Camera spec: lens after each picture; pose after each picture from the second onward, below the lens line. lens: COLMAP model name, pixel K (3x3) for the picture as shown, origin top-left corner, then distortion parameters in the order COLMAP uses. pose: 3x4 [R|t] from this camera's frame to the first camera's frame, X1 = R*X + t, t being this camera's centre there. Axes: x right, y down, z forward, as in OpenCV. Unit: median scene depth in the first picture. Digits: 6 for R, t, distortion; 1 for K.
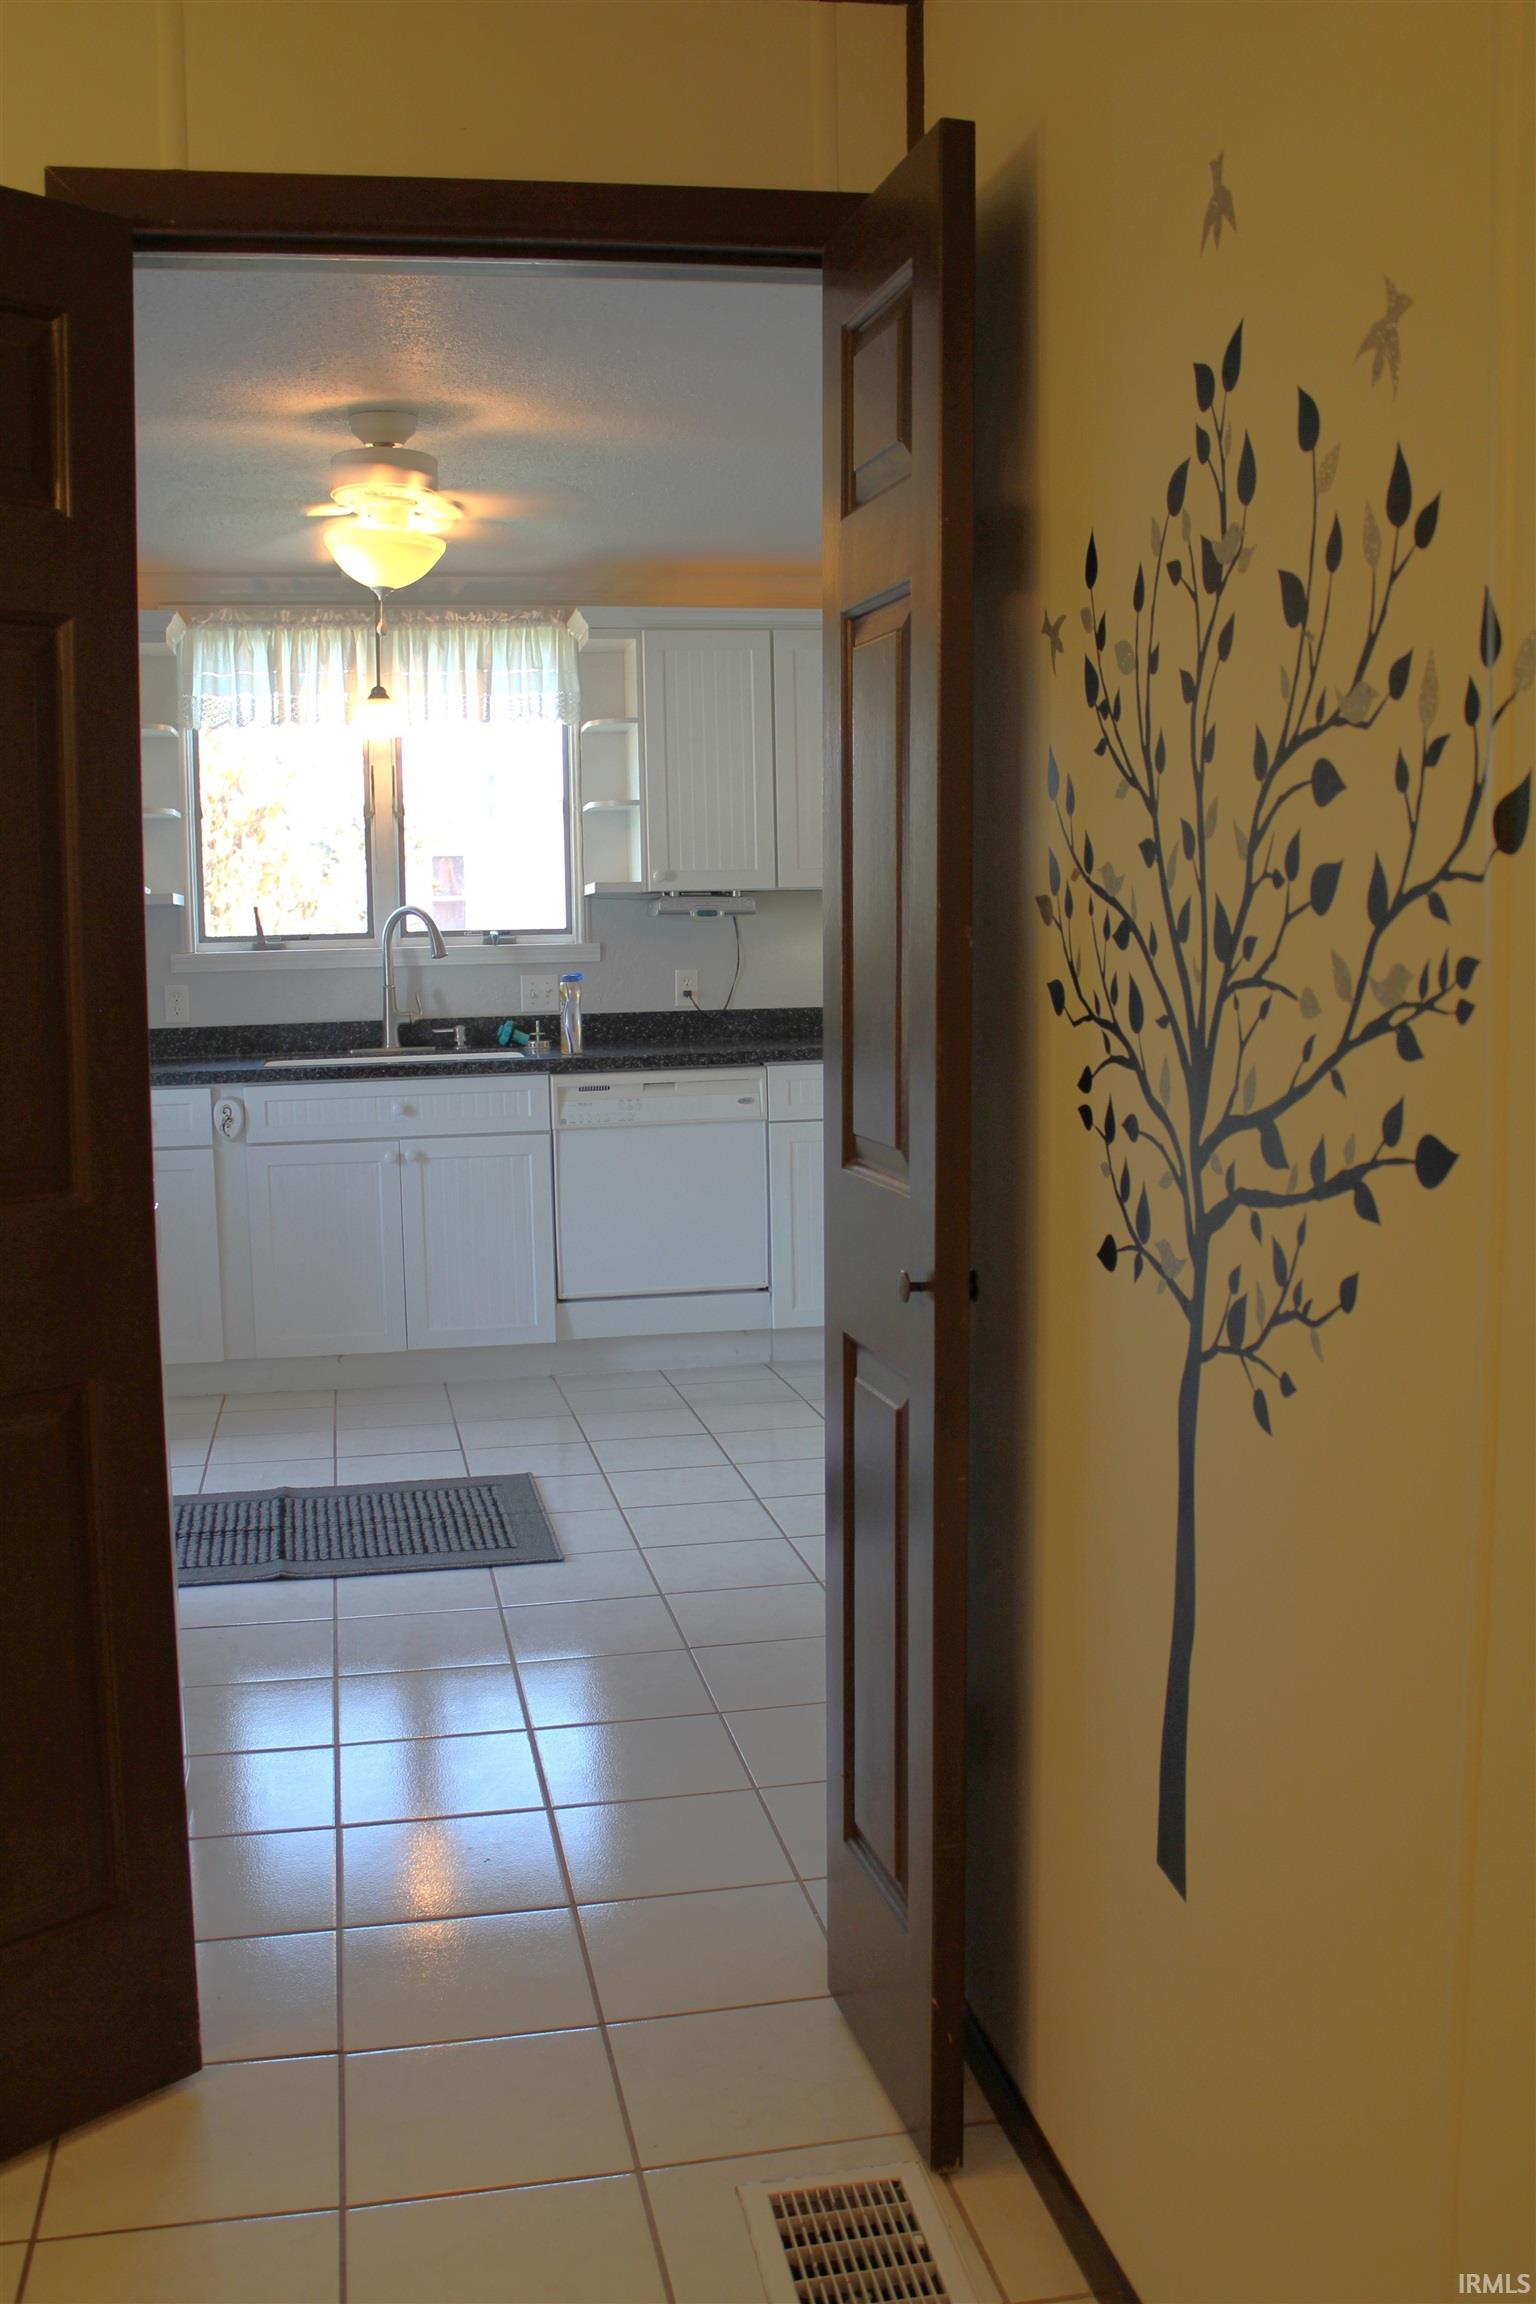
lens RADIAL K [[2085.5, 0, 769.8], [0, 2085.5, 1144.0], [0, 0, 1]] dist [-0.105127, -0.004375]
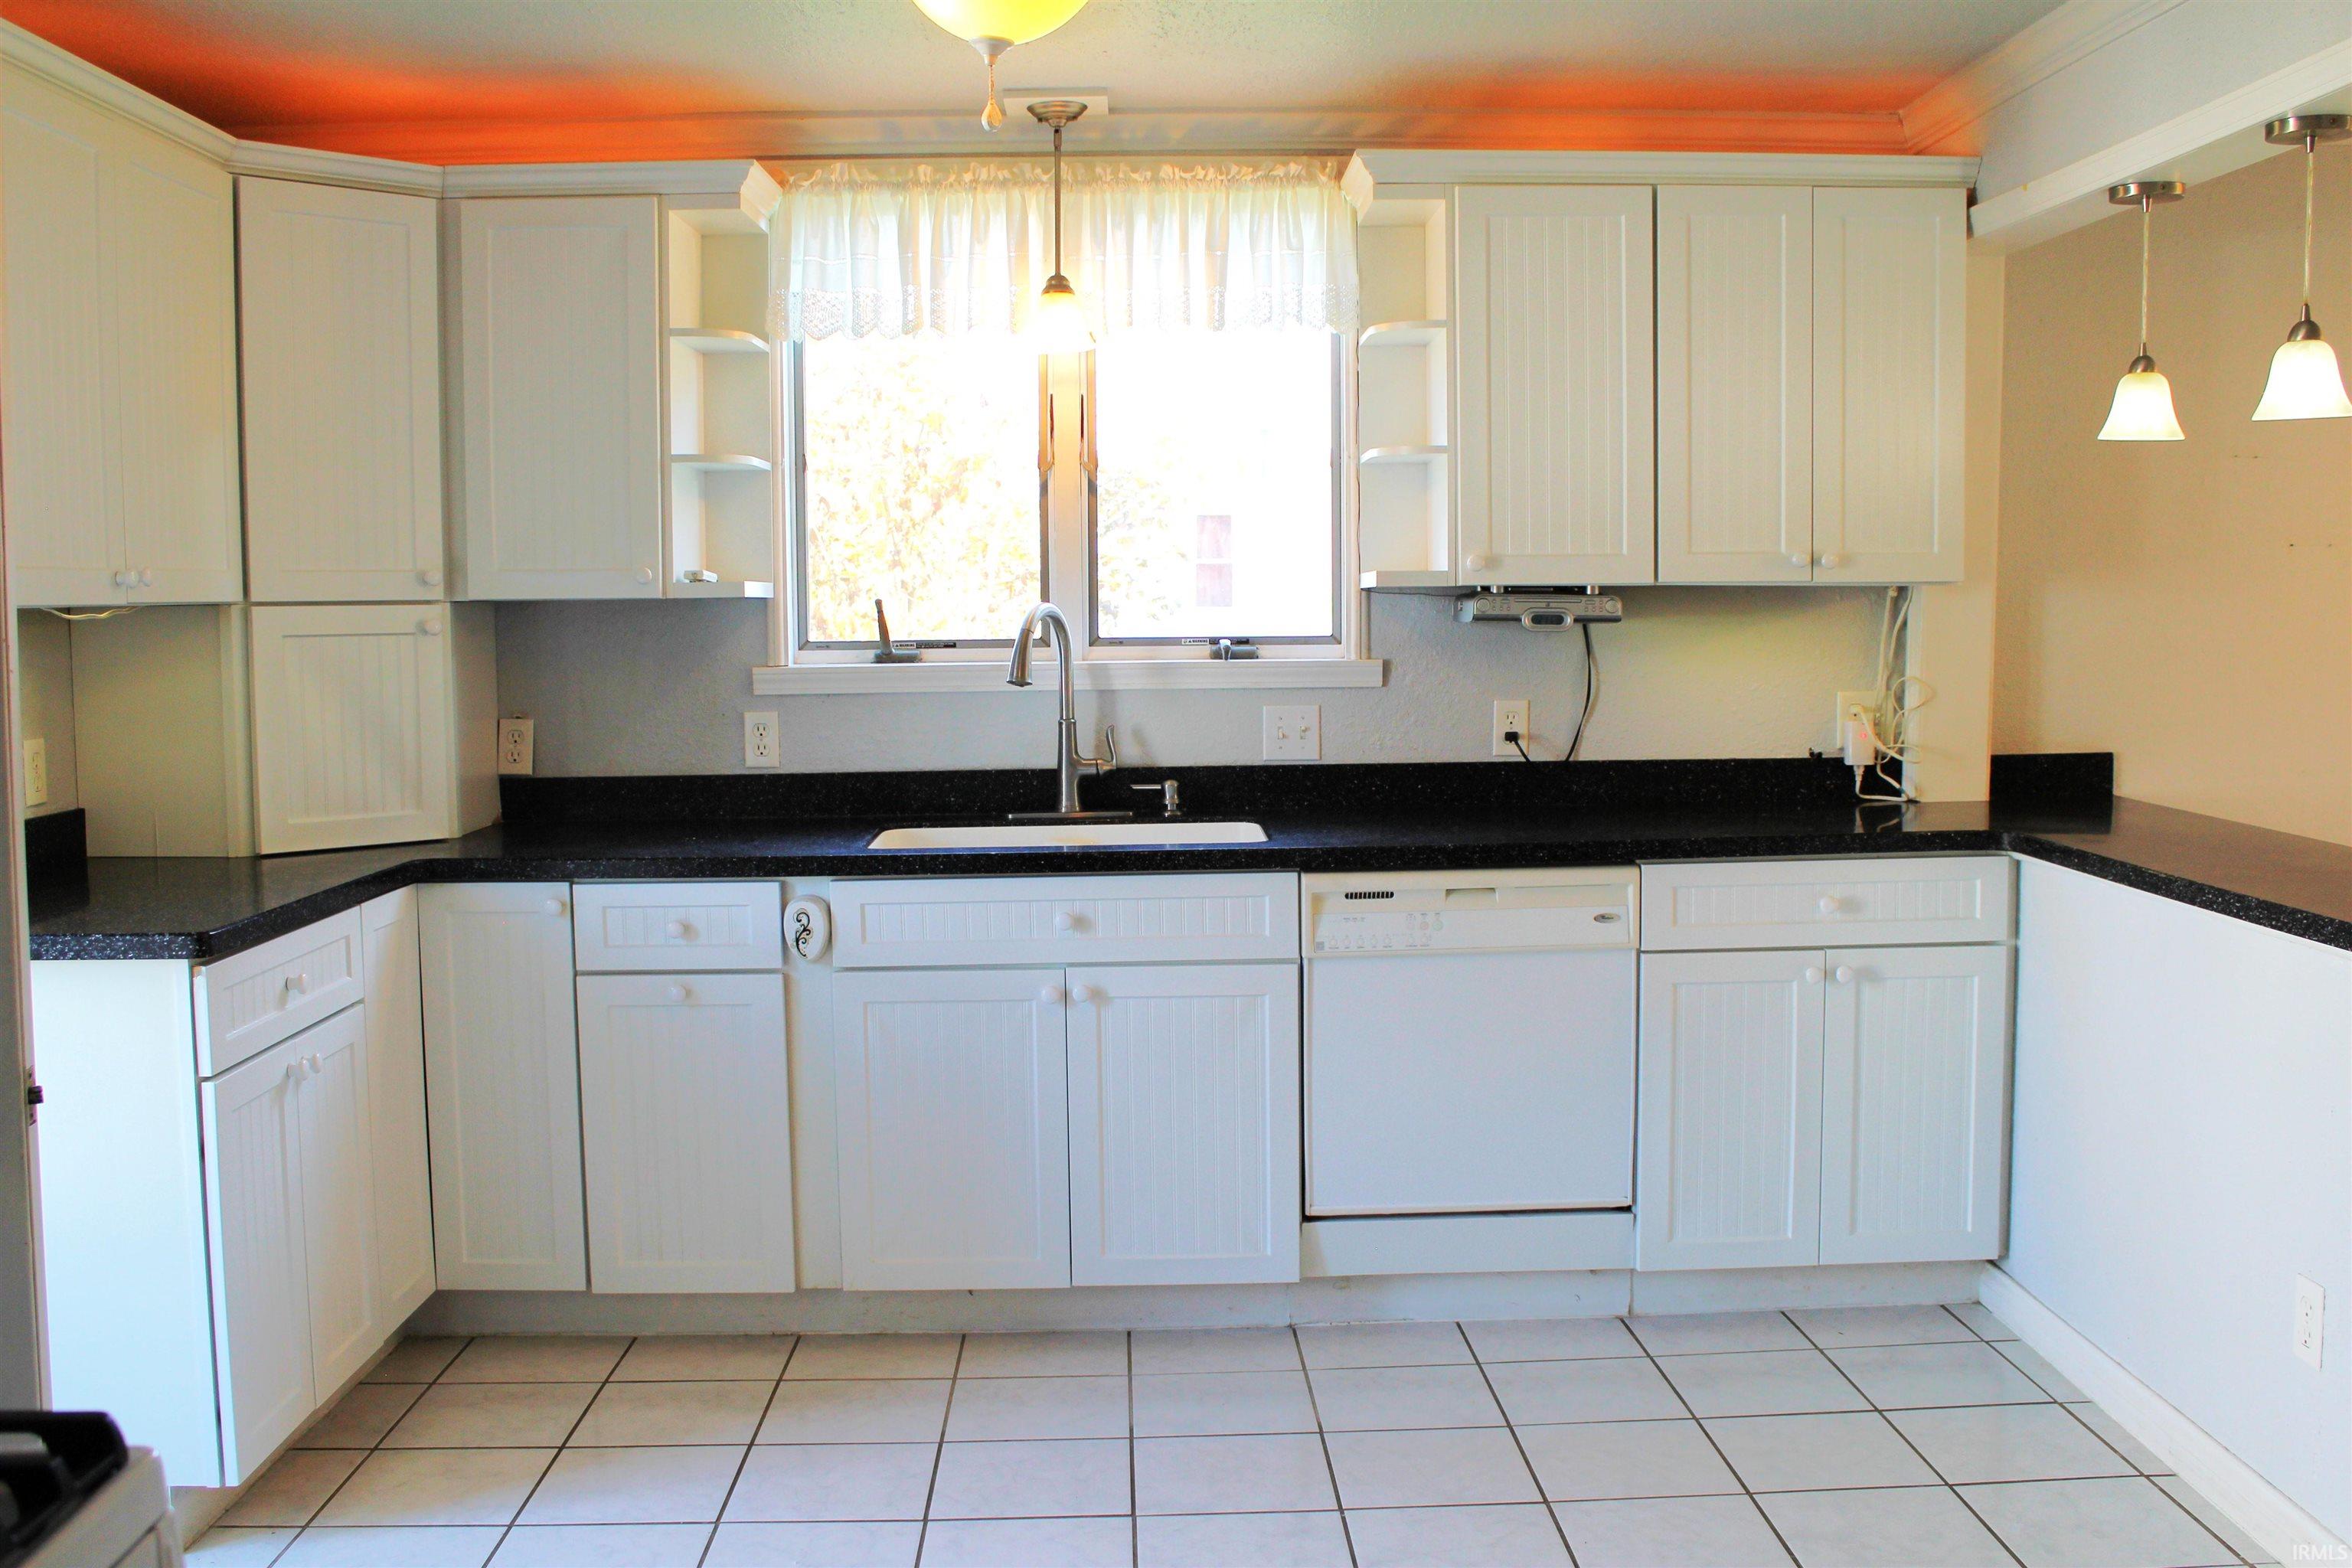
lens RADIAL K [[2390.5, 0, 1186.2], [0, 2390.5, 797.7], [0, 0, 1]] dist [-0.130777, 0.000000]
pose [[0.987242, 0.021977, -0.157706, -0.022868], [-0.025309, 0.999496, -0.019152, -0.037942], [0.157205, 0.022899, 0.987300, 0.247727]]
